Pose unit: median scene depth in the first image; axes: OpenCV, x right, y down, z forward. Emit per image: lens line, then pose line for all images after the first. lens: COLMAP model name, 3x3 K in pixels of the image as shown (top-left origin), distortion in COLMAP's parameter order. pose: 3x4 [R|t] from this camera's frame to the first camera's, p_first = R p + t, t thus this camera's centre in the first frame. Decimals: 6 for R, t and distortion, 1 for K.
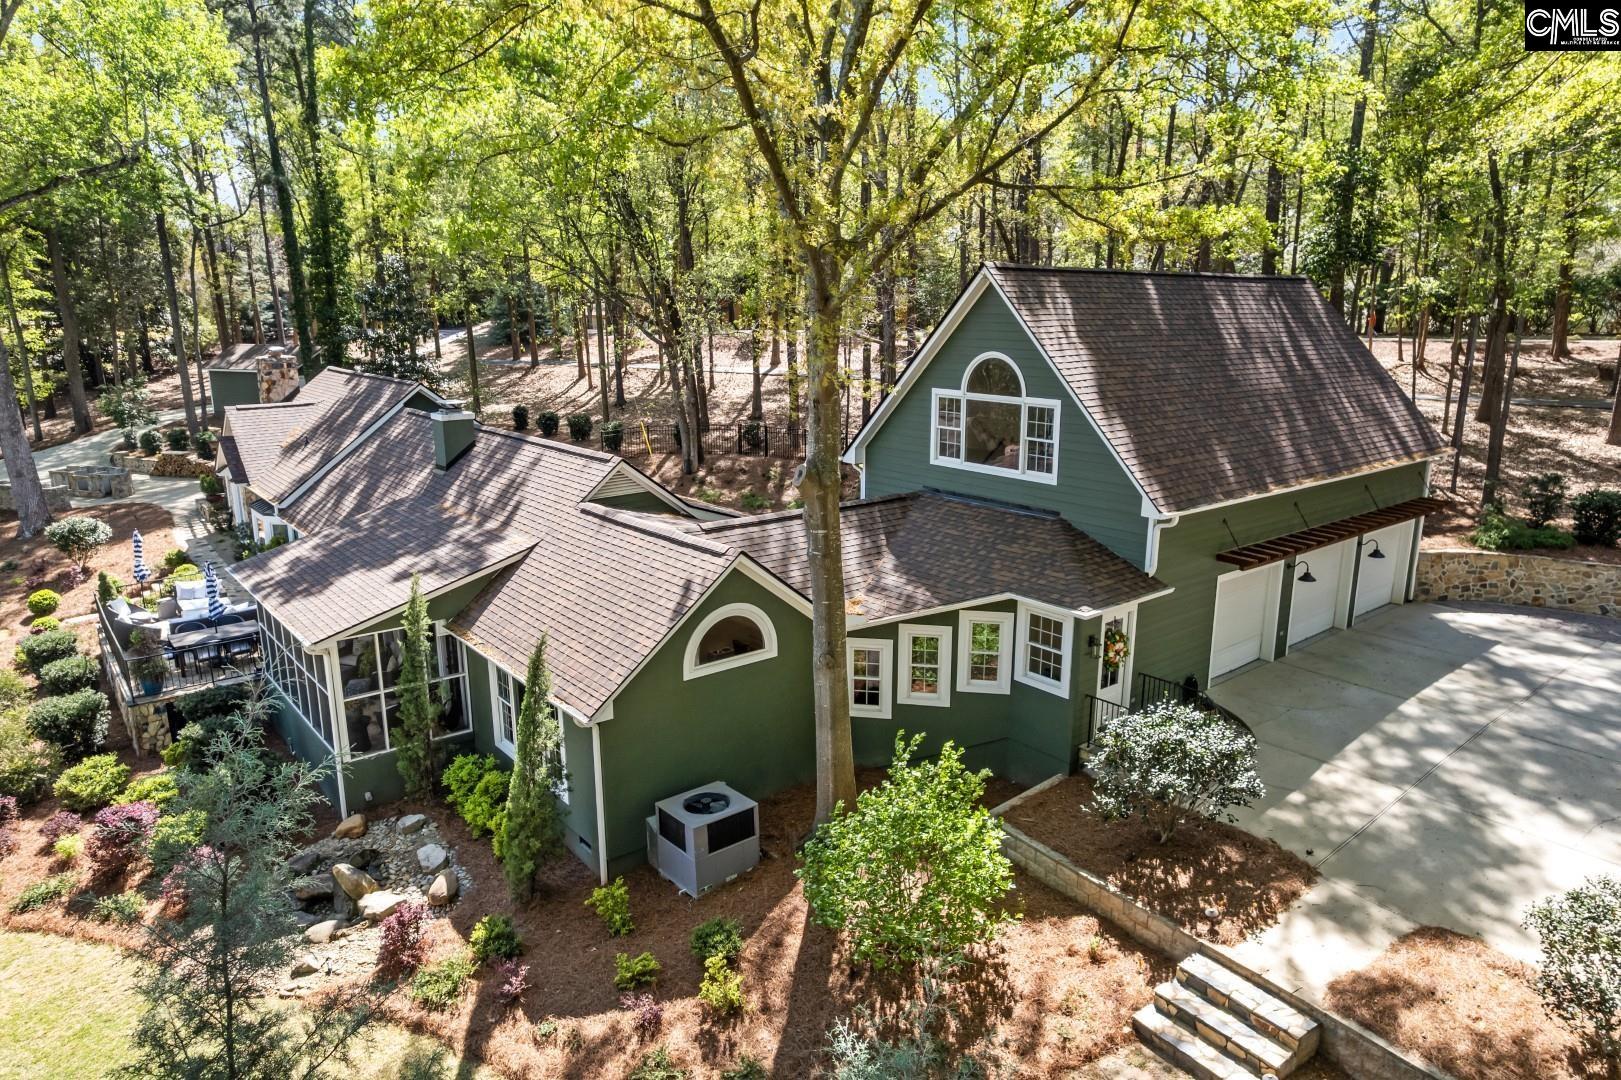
lens RADIAL K [[1035.9, 0, 810.5], [0, 1035.9, 540.0], [0, 0, 1]] dist [-0.073099, 0.064531]
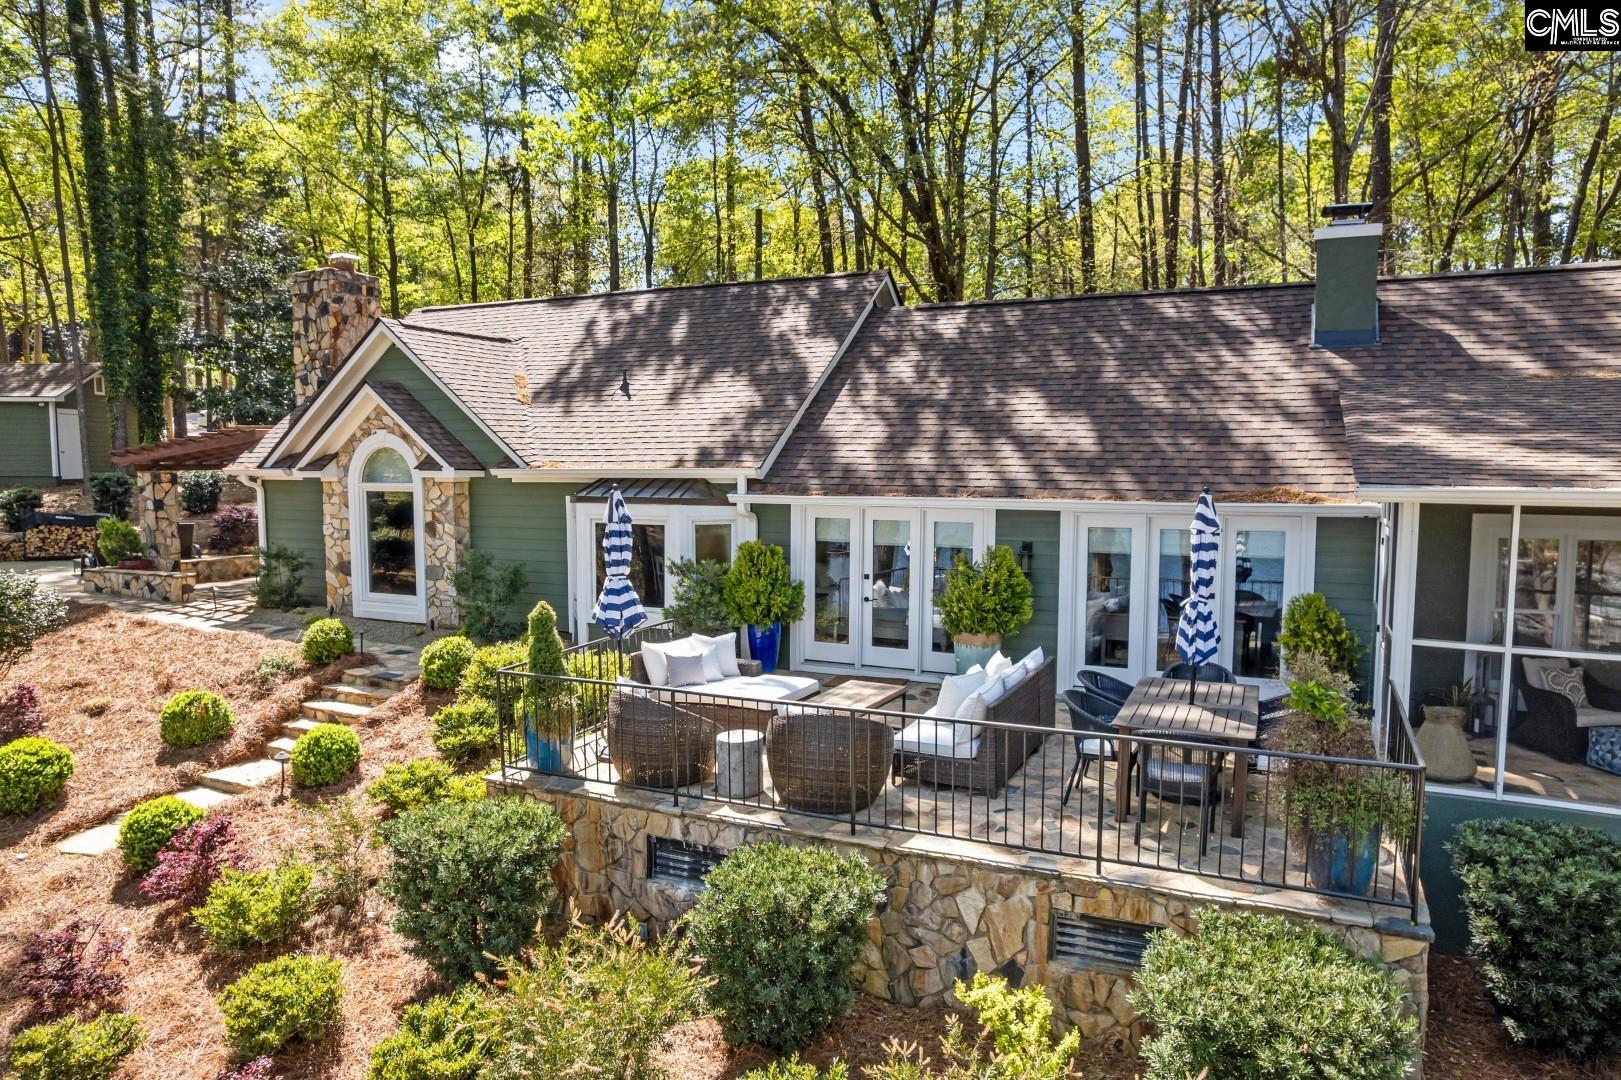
lens RADIAL K [[1035.9, 0, 810.5], [0, 1035.9, 540.0], [0, 0, 1]] dist [-0.073099, 0.064531]
pose [[0.899982, -0.027823, 0.435038, -1.040523], [0.096269, 0.986007, -0.136095, 0.087367], [-0.425164, 0.164364, 0.890068, 0.895539]]
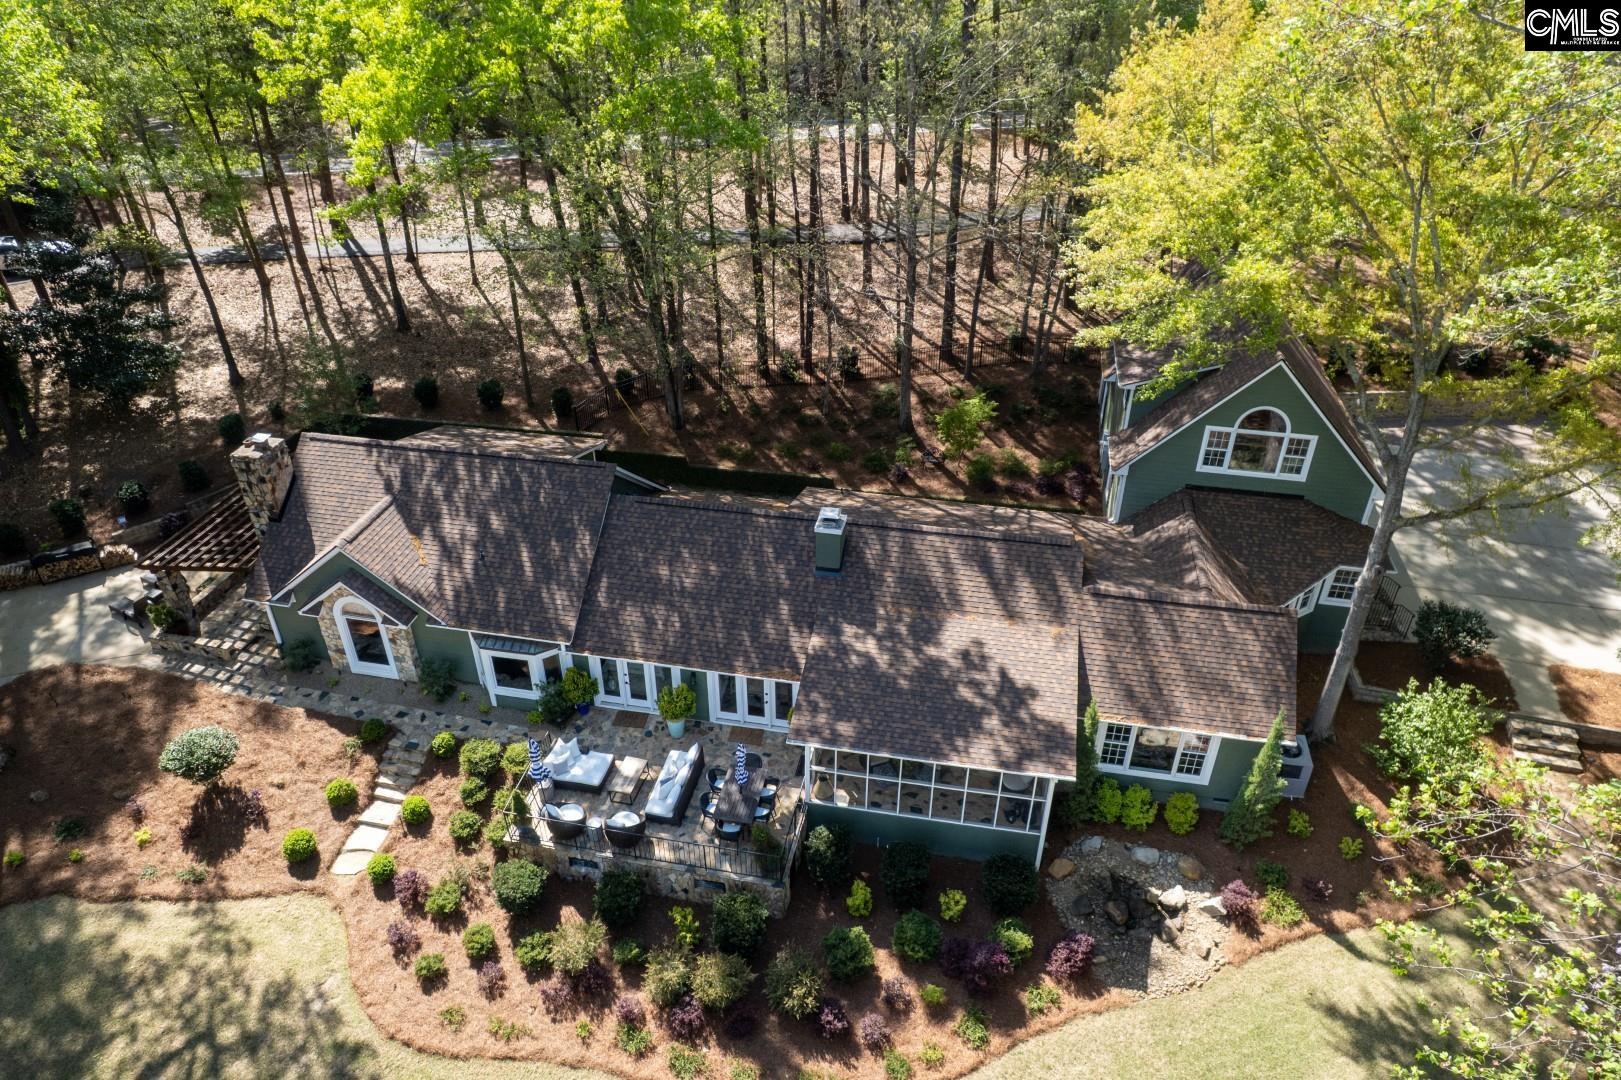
lens RADIAL K [[1035.9, 0, 810.5], [0, 1035.9, 540.0], [0, 0, 1]] dist [-0.073099, 0.064531]
pose [[0.771119, -0.339253, 0.538779, -1.249418], [0.144478, 0.917380, 0.370865, -0.668506], [-0.620082, -0.208139, 0.756423, 0.223869]]
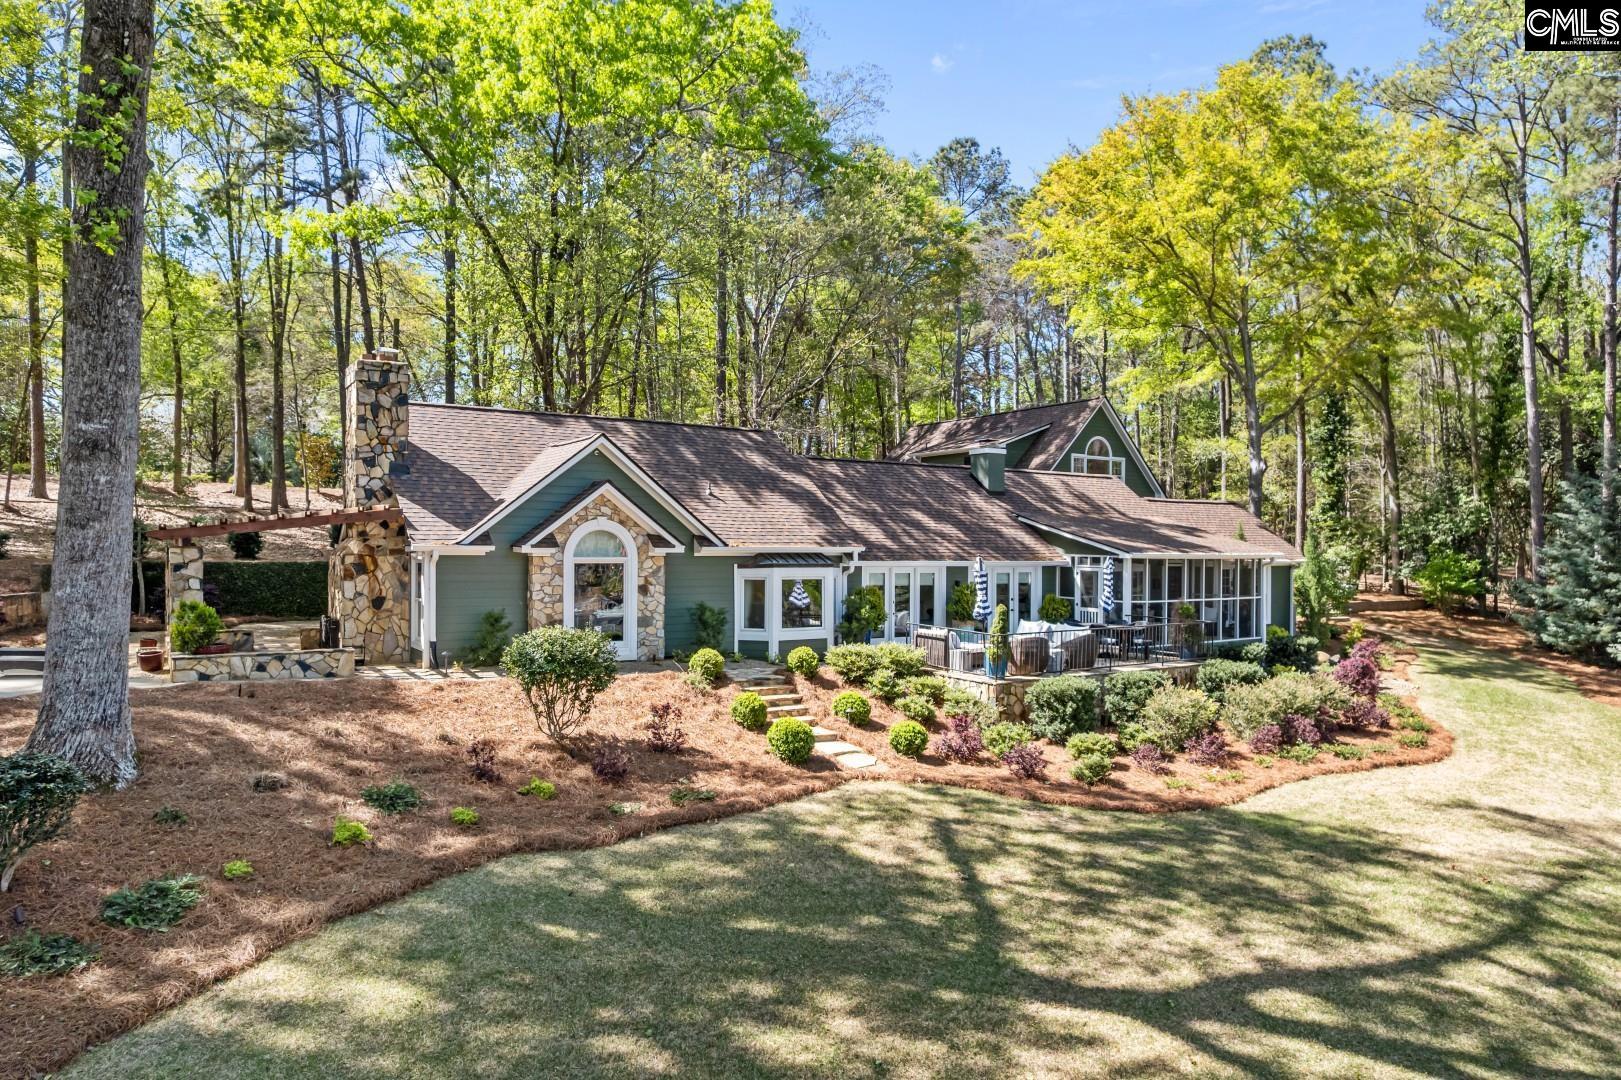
lens RADIAL K [[1027.0, 0, 810.5], [0, 1027.0, 540.0], [0, 0, 1]] dist [-0.071358, 0.071046]
pose [[0.101833, 0.011474, 0.994735, -2.027990], [0.222470, 0.974346, -0.034014, -0.032079], [-0.969607, 0.224762, 0.096668, 1.433809]]
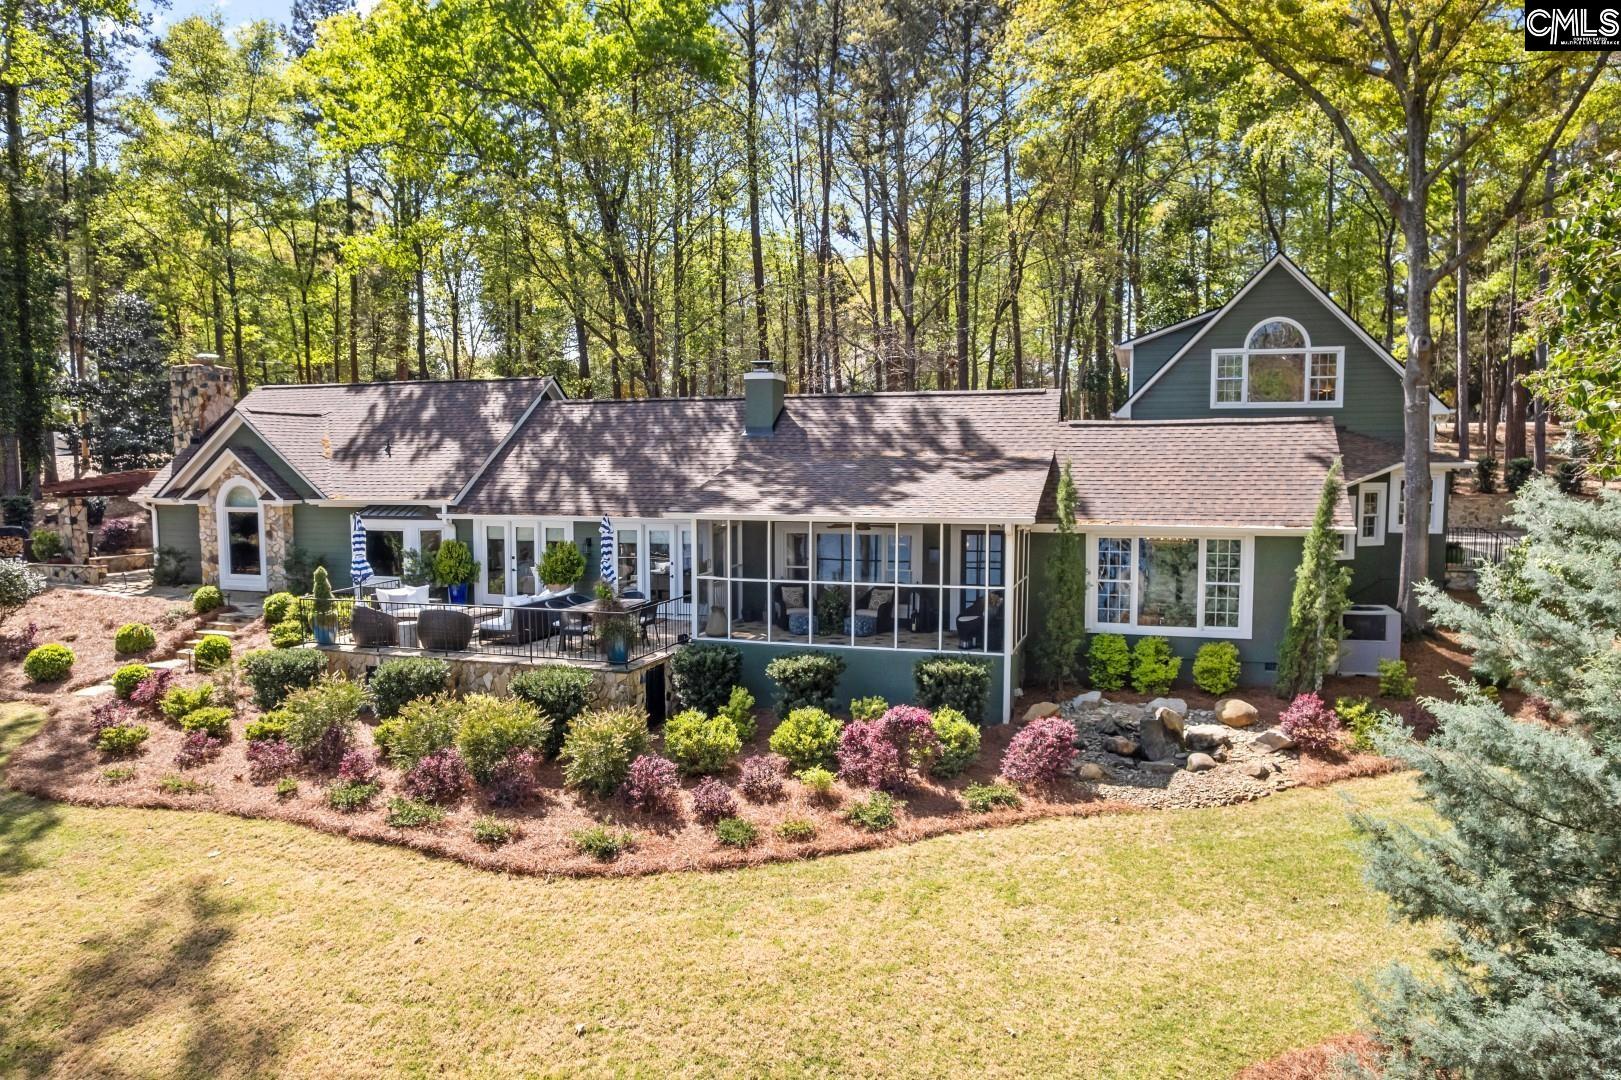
lens RADIAL K [[1035.9, 0, 810.5], [0, 1035.9, 540.0], [0, 0, 1]] dist [-0.073099, 0.064531]
pose [[0.836120, -0.036935, 0.547302, -1.096124], [0.124447, 0.984488, -0.123681, 0.199659], [-0.534244, 0.171522, 0.827746, 0.260775]]
